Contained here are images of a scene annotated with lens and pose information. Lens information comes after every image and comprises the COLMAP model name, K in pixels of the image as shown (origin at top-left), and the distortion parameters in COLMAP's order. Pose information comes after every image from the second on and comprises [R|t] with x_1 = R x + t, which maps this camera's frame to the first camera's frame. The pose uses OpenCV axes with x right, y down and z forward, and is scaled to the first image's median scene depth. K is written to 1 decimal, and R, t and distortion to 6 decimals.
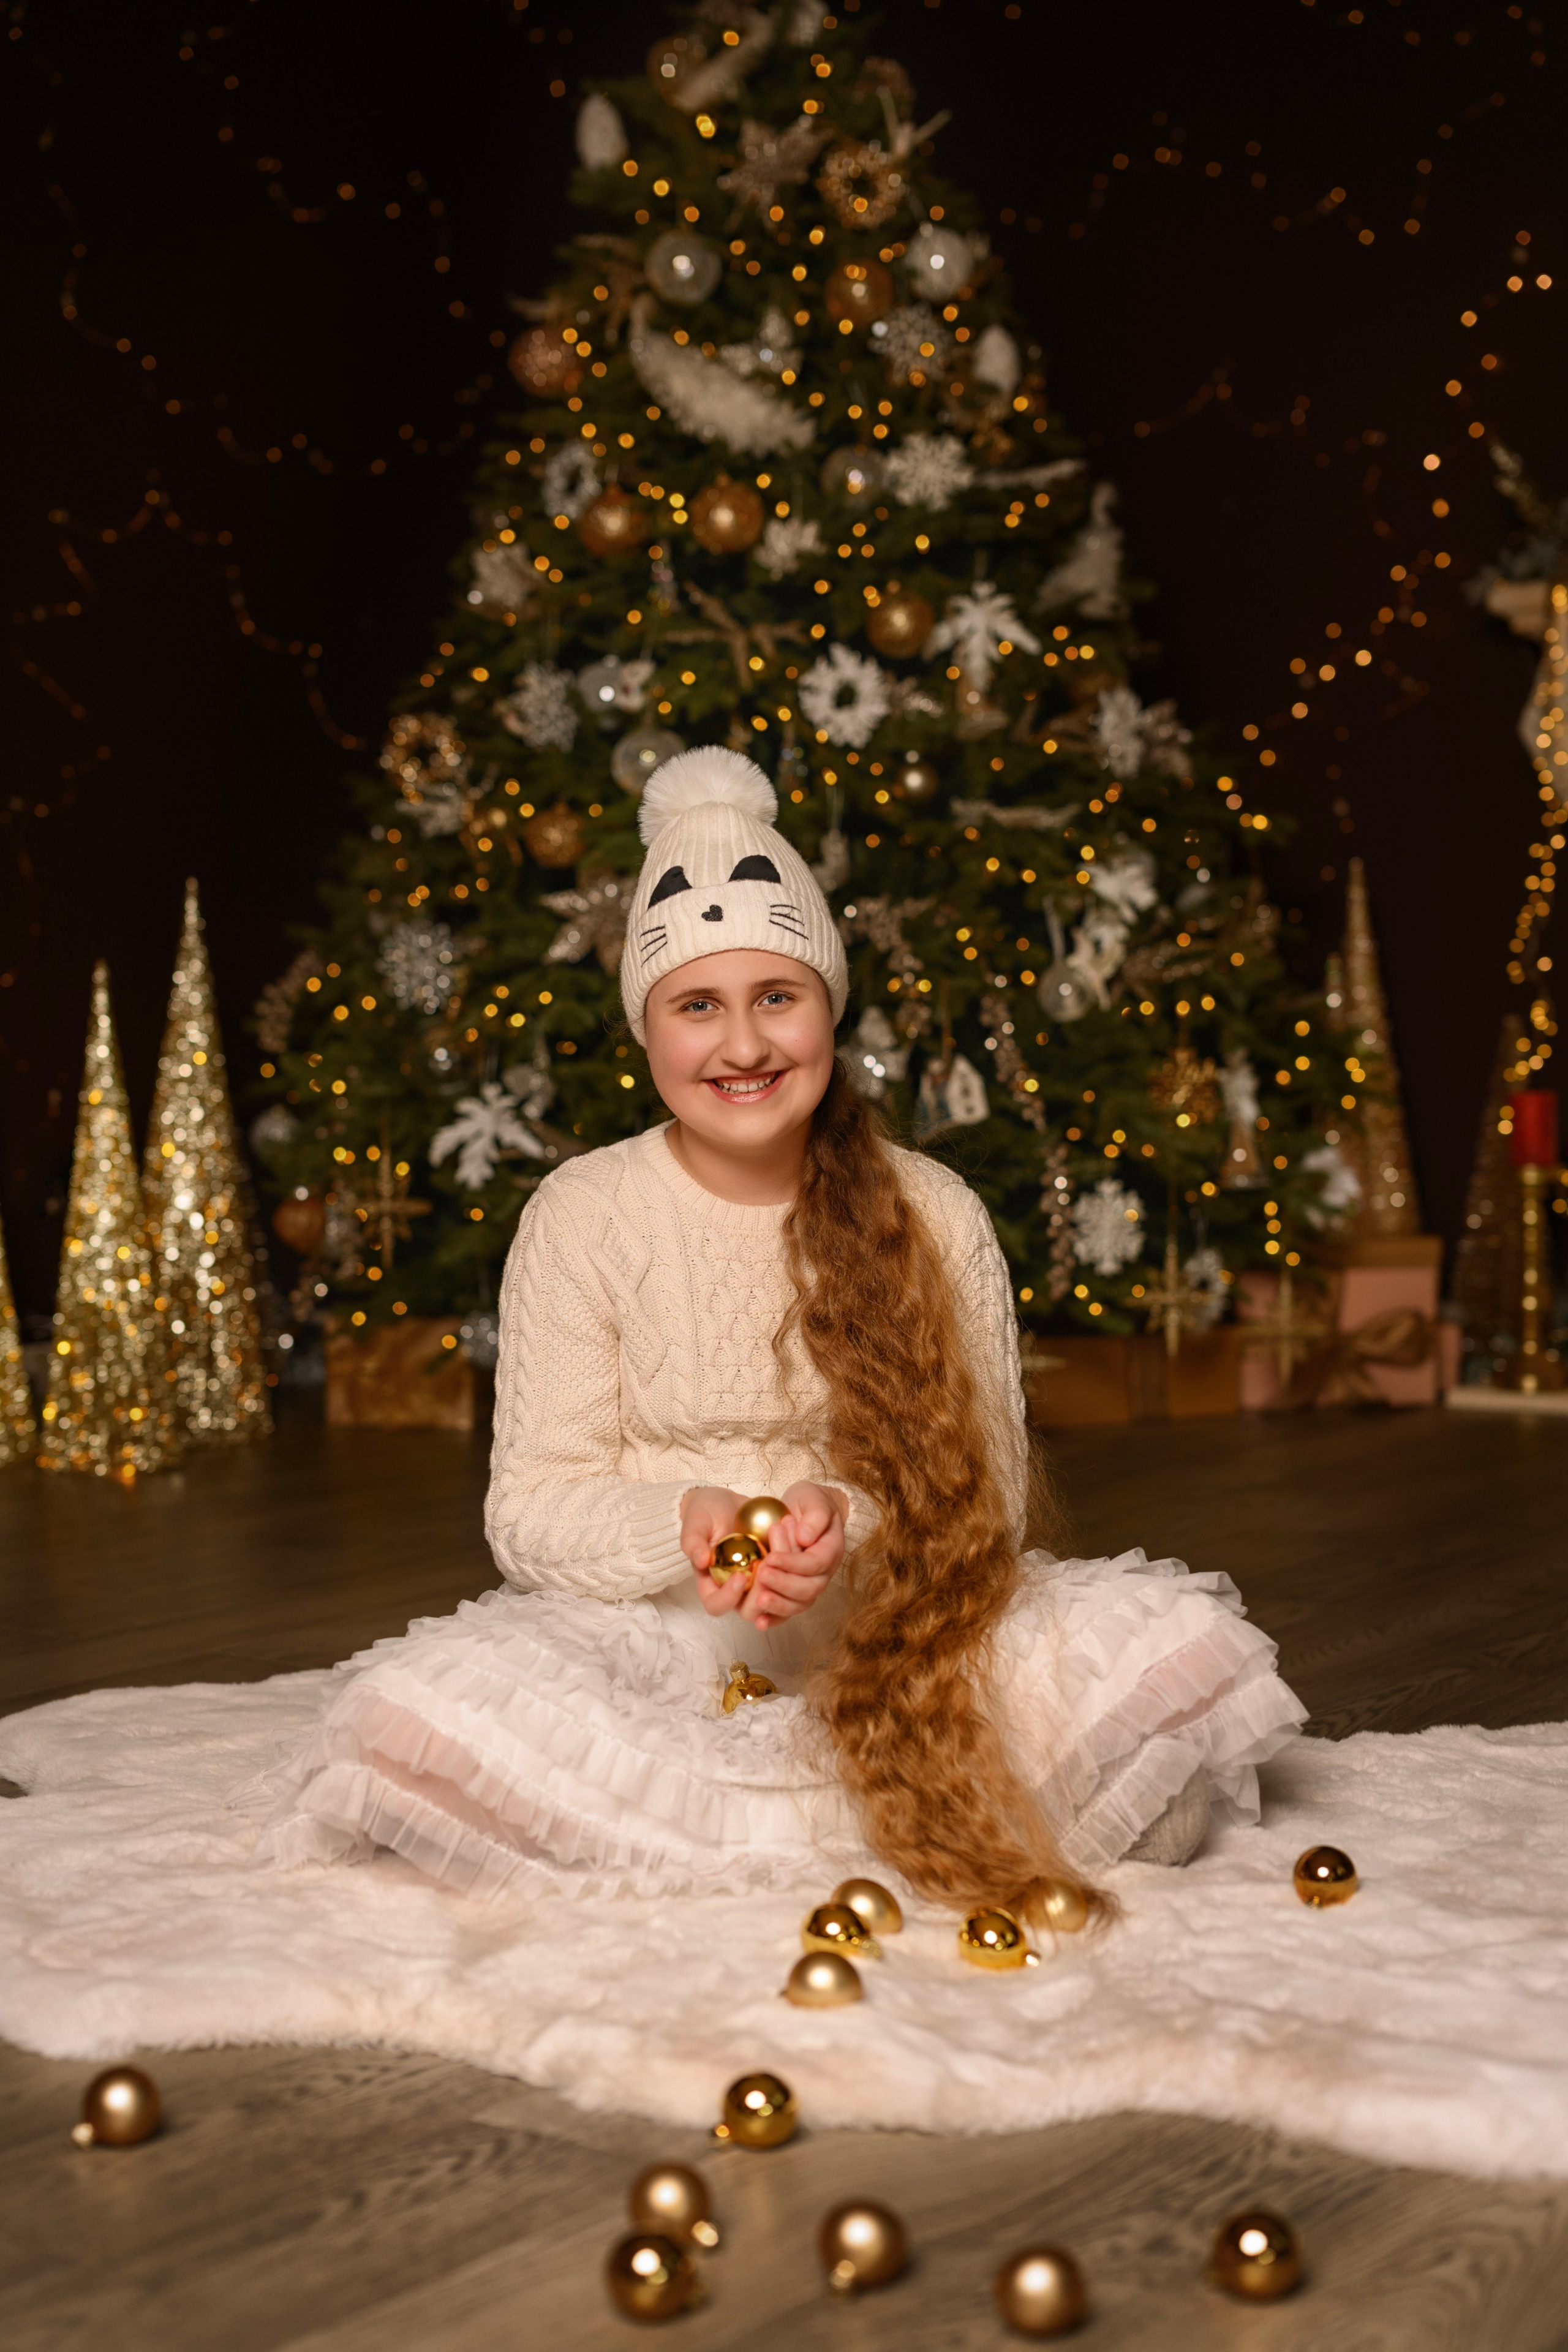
lens RADIAL K [[3136.7, 0, 784.0], [0, 3136.7, 1176.0], [0, 0, 1]] dist [0.115822, -0.080794]
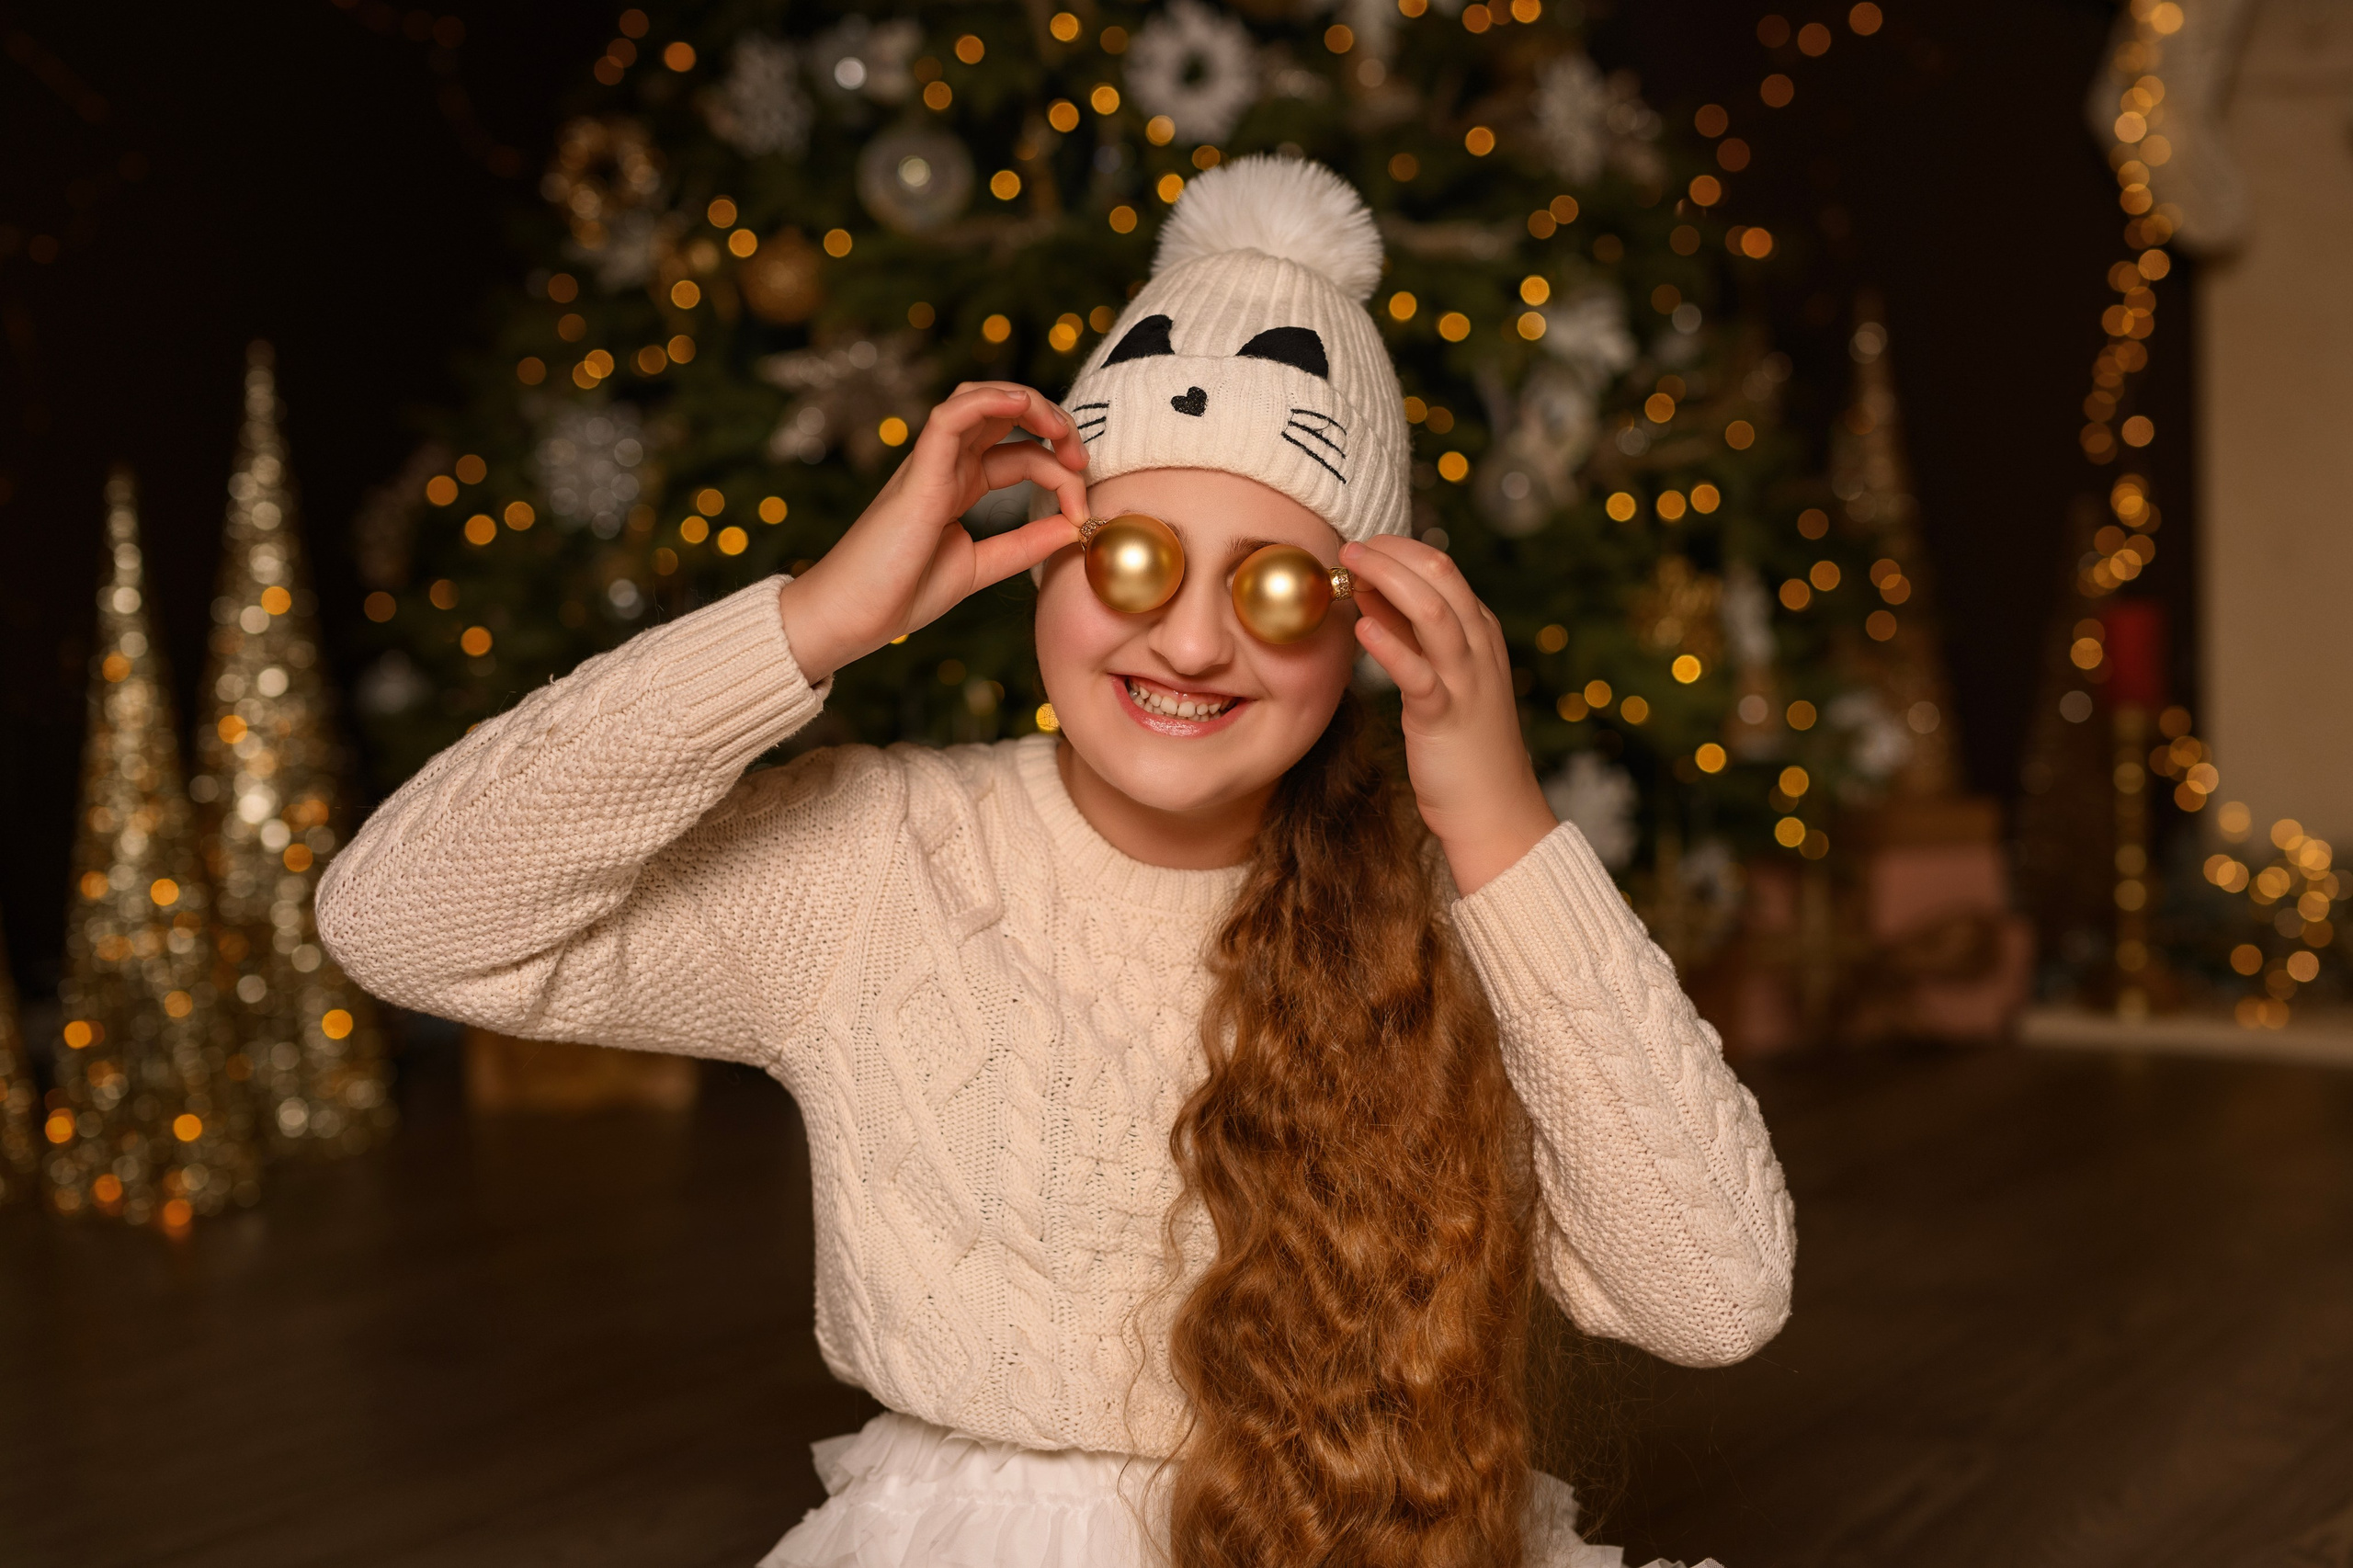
lens RADIAL K [[3138.0, 0, 1180.8], [0, 3138.0, 660.9], [0, 0, 1]] dist [0.115822, -0.080794]
pose [[0.998167, -0.021111, 0.056723, -0.025432], [0.020225, 0.999665, 0.016134, -0.031708], [-0.057045, -0.014957, 0.998260, 0.288921]]
